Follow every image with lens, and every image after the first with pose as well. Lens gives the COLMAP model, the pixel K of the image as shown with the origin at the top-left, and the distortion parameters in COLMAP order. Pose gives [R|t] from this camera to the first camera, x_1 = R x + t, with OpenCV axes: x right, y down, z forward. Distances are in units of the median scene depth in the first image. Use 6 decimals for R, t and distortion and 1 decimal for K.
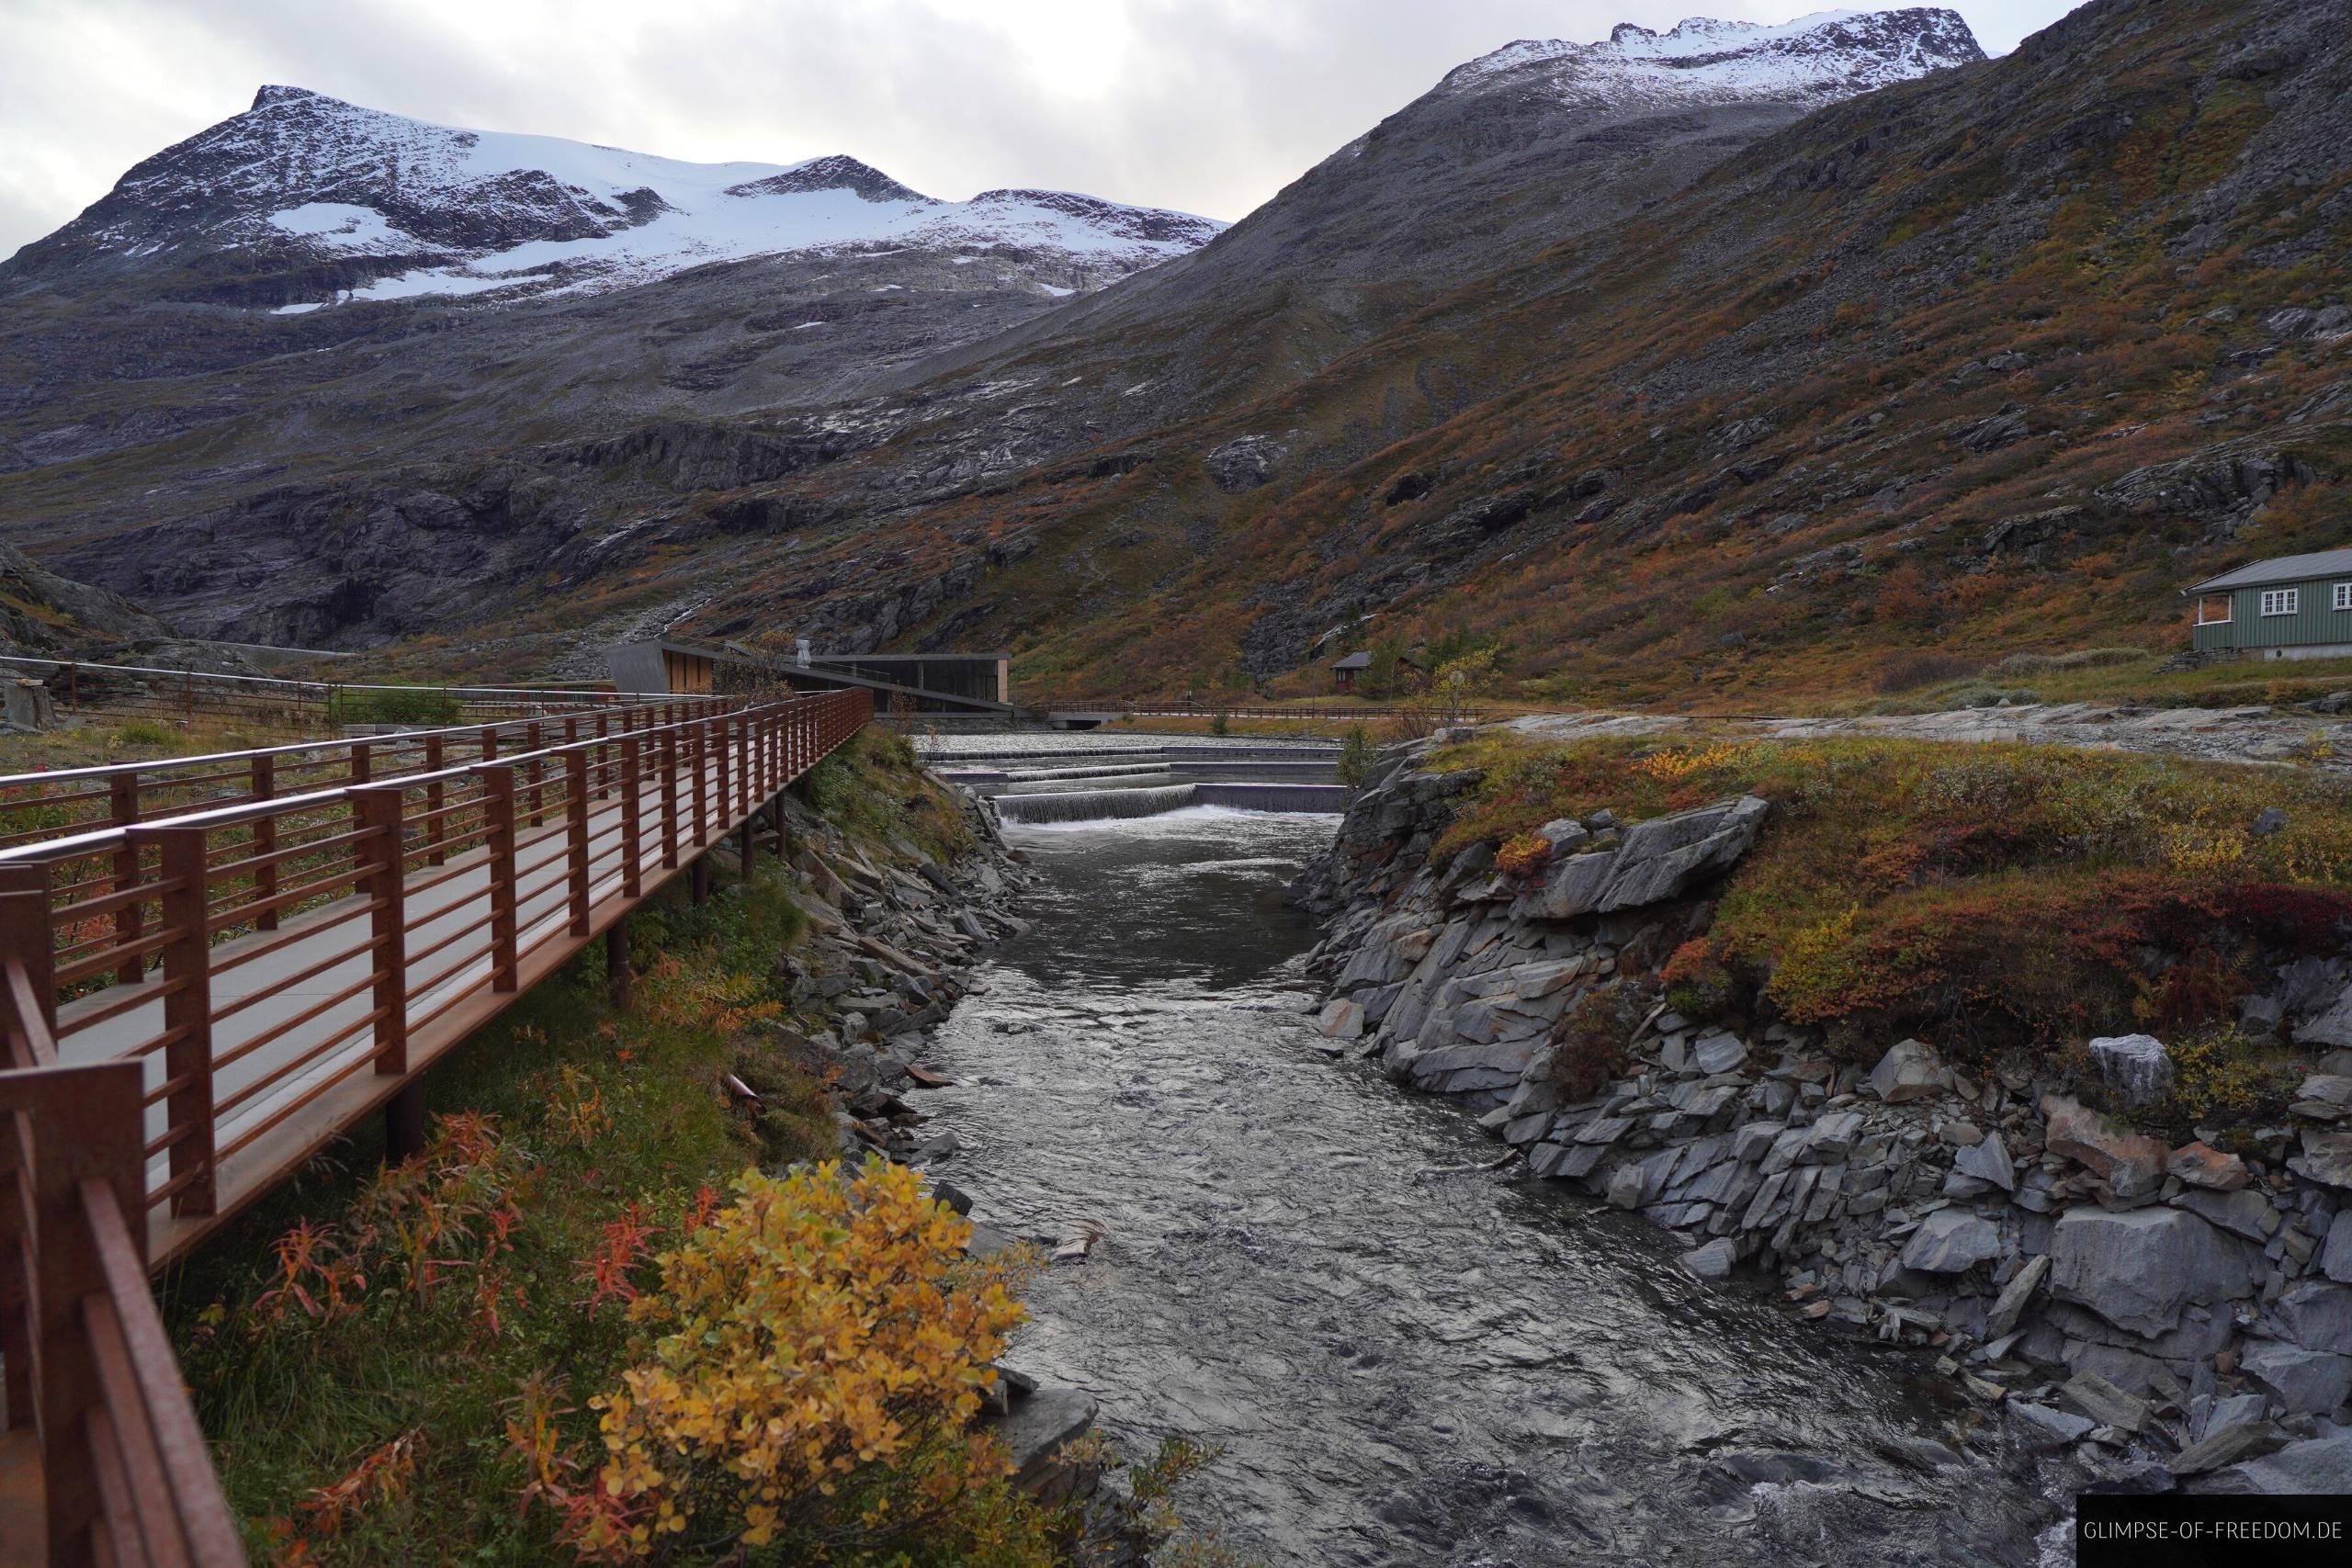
lens RADIAL K [[1610.7, 0, 1176.3], [0, 1610.7, 782.5], [0, 0, 1]] dist [0.004609, -0.006776]
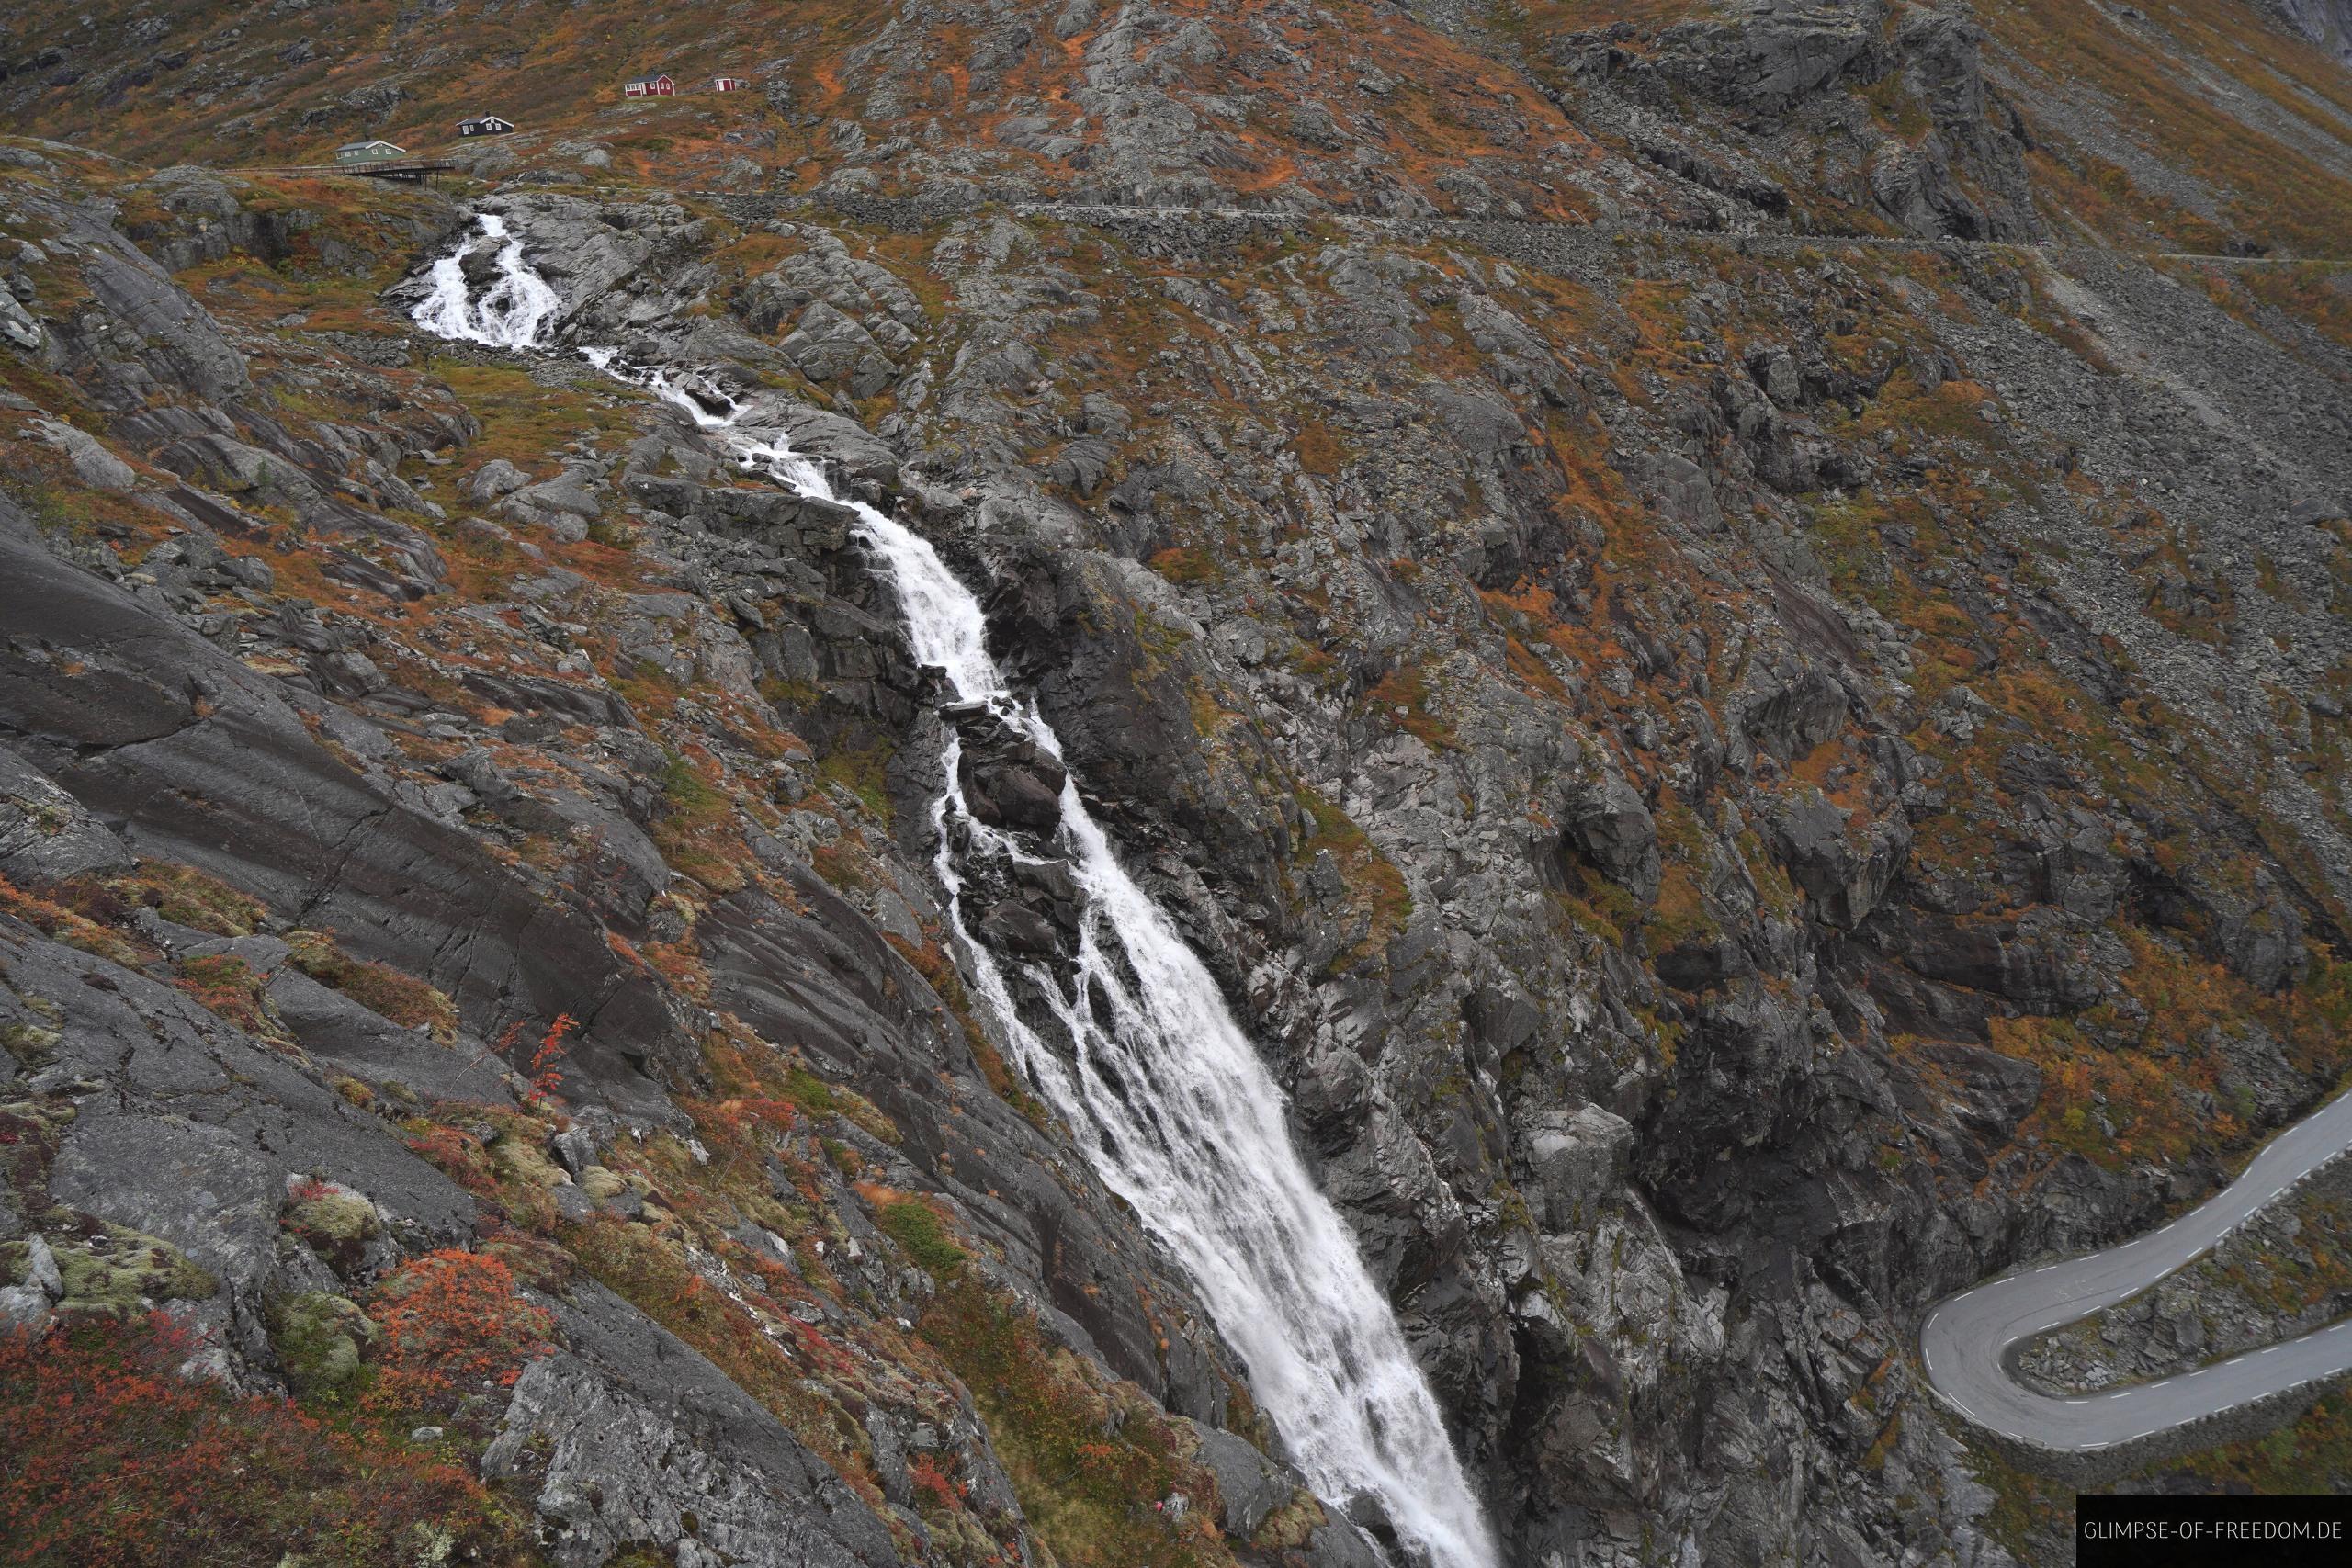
lens RADIAL K [[1610.7, 0, 1172.1], [0, 1610.7, 785.4], [0, 0, 1]] dist [0.004609, -0.006776]
pose [[0.628637, -0.300759, 0.717189, -0.153186], [0.087426, 0.943678, 0.319107, 0.029612], [-0.772769, -0.137902, 0.619525, -0.351920]]
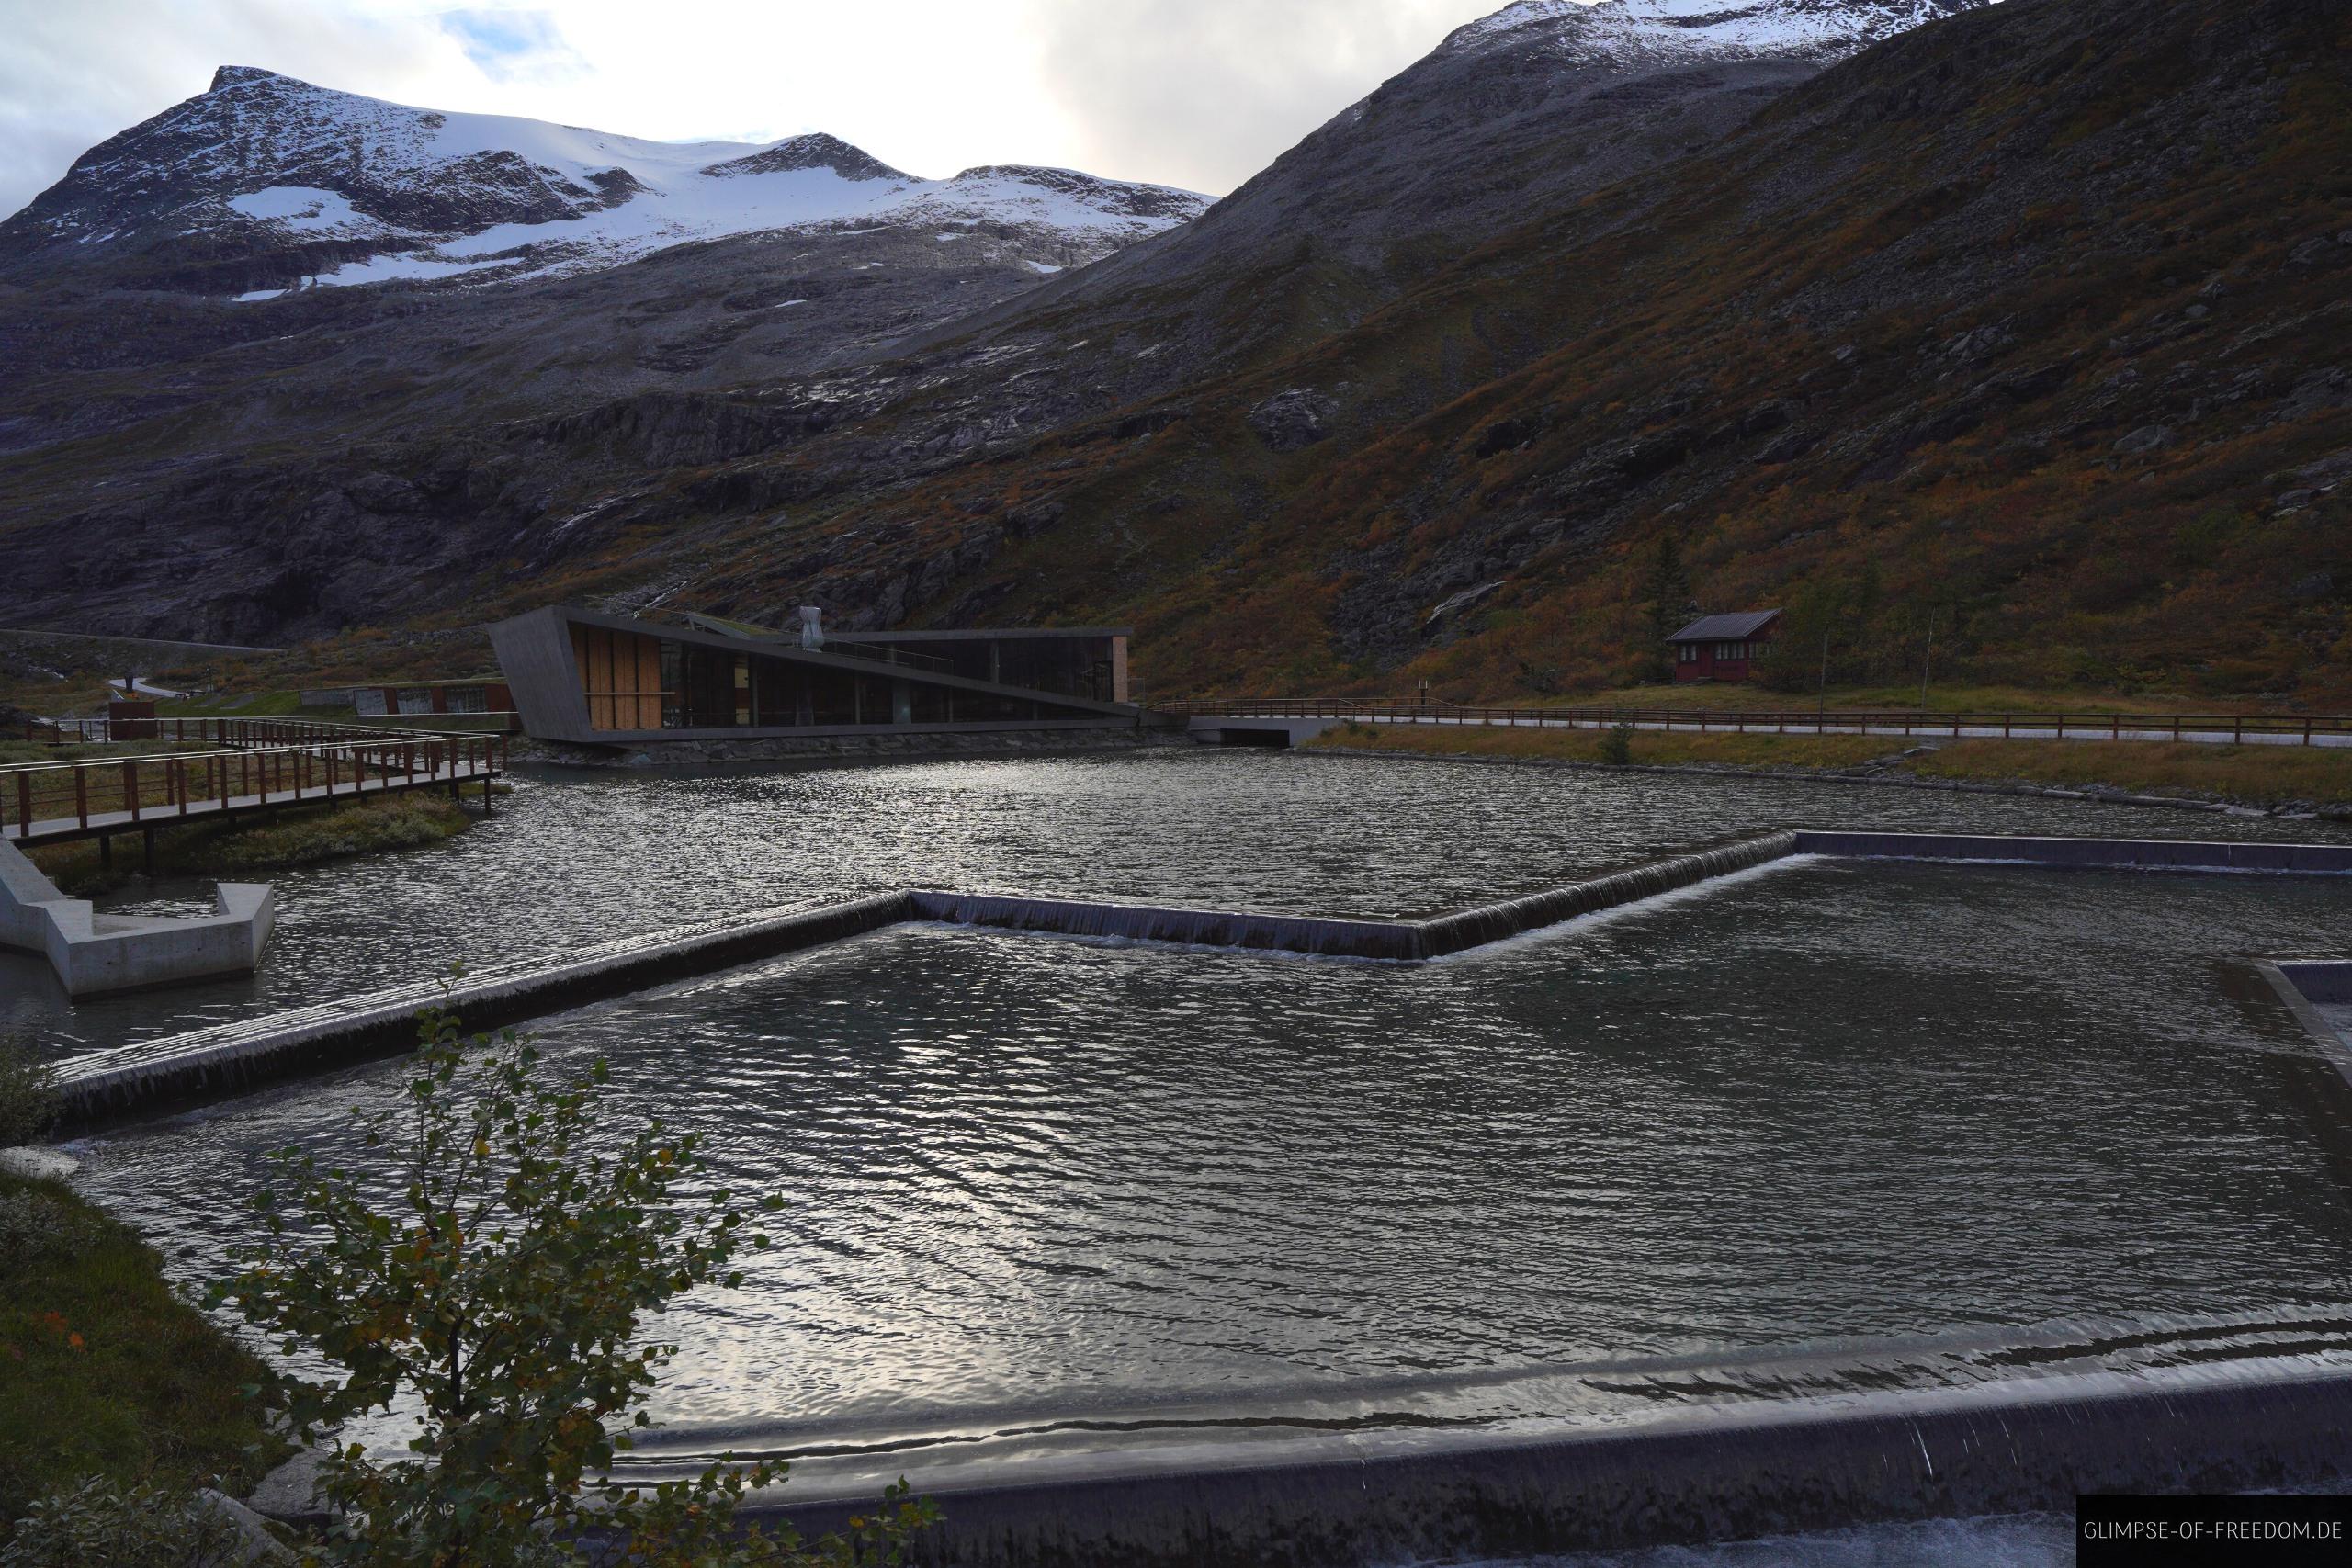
lens RADIAL K [[1610.7, 0, 1172.9], [0, 1610.7, 785.7], [0, 0, 1]] dist [0.004609, -0.006776]
pose [[0.999886, -0.014070, 0.005527, -0.019497], [0.014016, 0.999855, 0.009628, -0.004787], [-0.005661, -0.009550, 0.999938, 0.076414]]
